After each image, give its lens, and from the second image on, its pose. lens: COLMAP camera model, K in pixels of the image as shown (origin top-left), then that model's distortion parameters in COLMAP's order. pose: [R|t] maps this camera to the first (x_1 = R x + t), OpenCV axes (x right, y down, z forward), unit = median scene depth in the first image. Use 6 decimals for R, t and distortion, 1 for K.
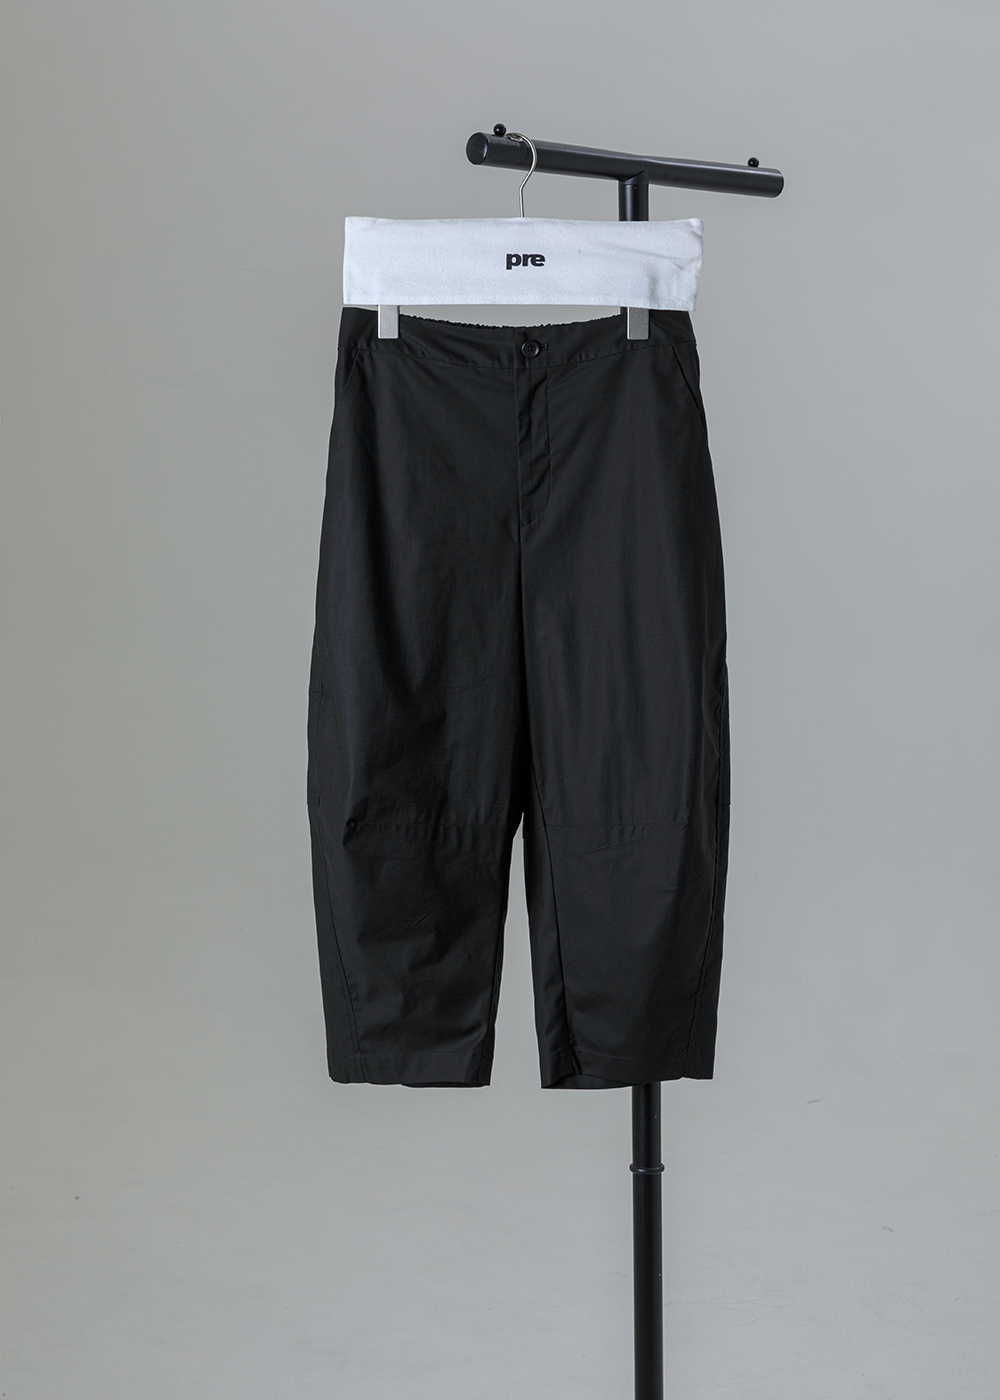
lens RADIAL K [[2515.8, 0, 500.0], [0, 2515.8, 700.0], [0, 0, 1]] dist [-0.032747, -0.210292]
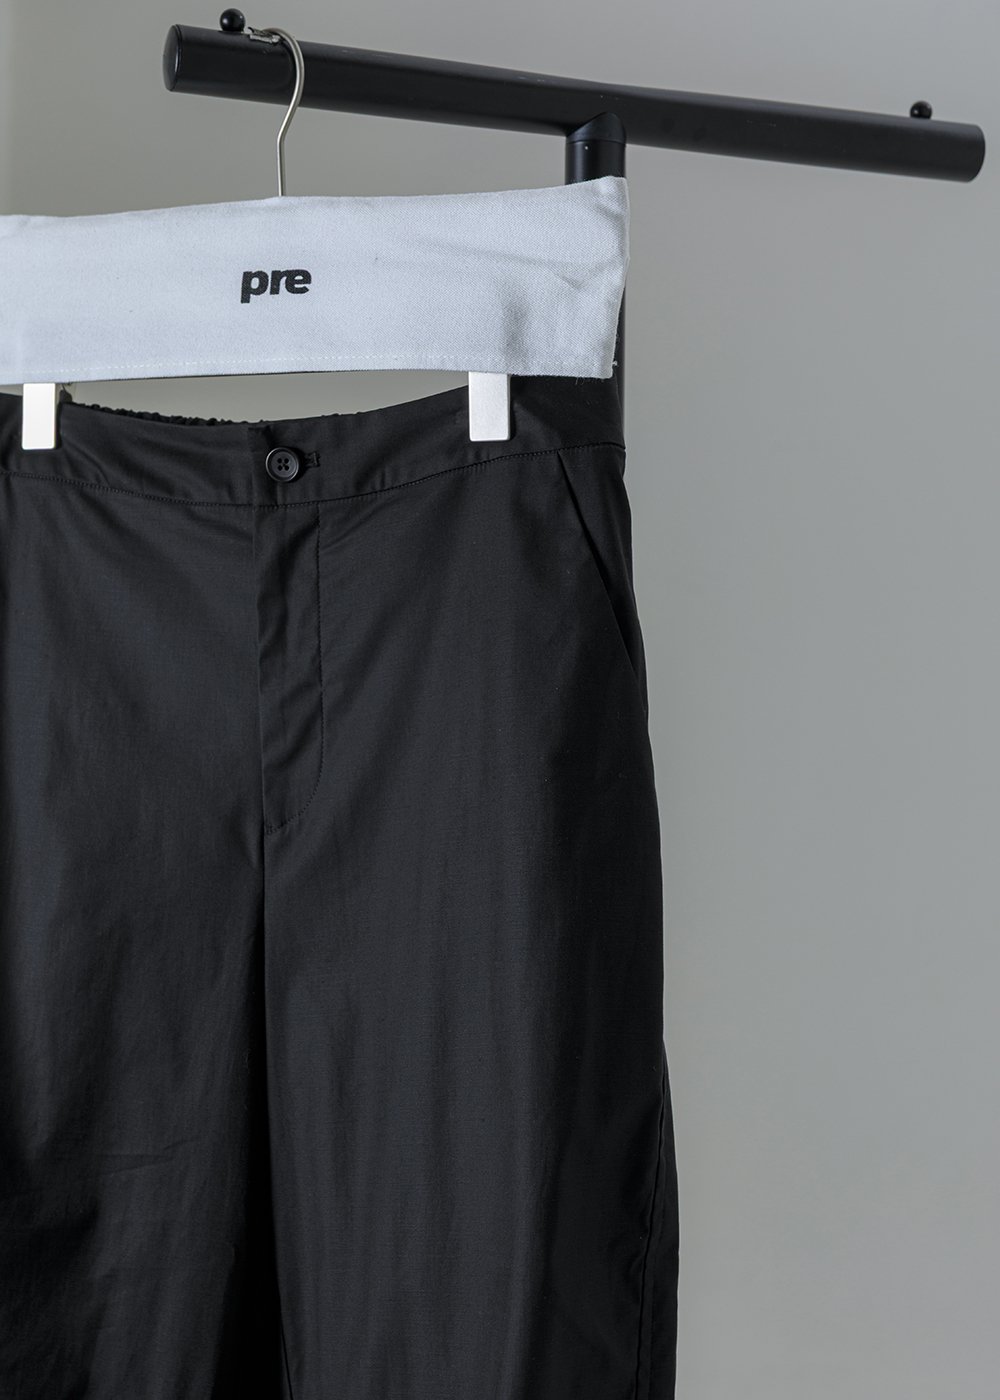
lens RADIAL K [[2515.8, 0, 500.0], [0, 2515.8, 700.0], [0, 0, 1]] dist [-0.032747, -0.210292]
pose [[0.936877, 0.019803, -0.349099, 0.219245], [-0.050779, 0.995516, -0.079803, -0.058270], [0.345954, 0.092493, 0.933682, 0.567002]]
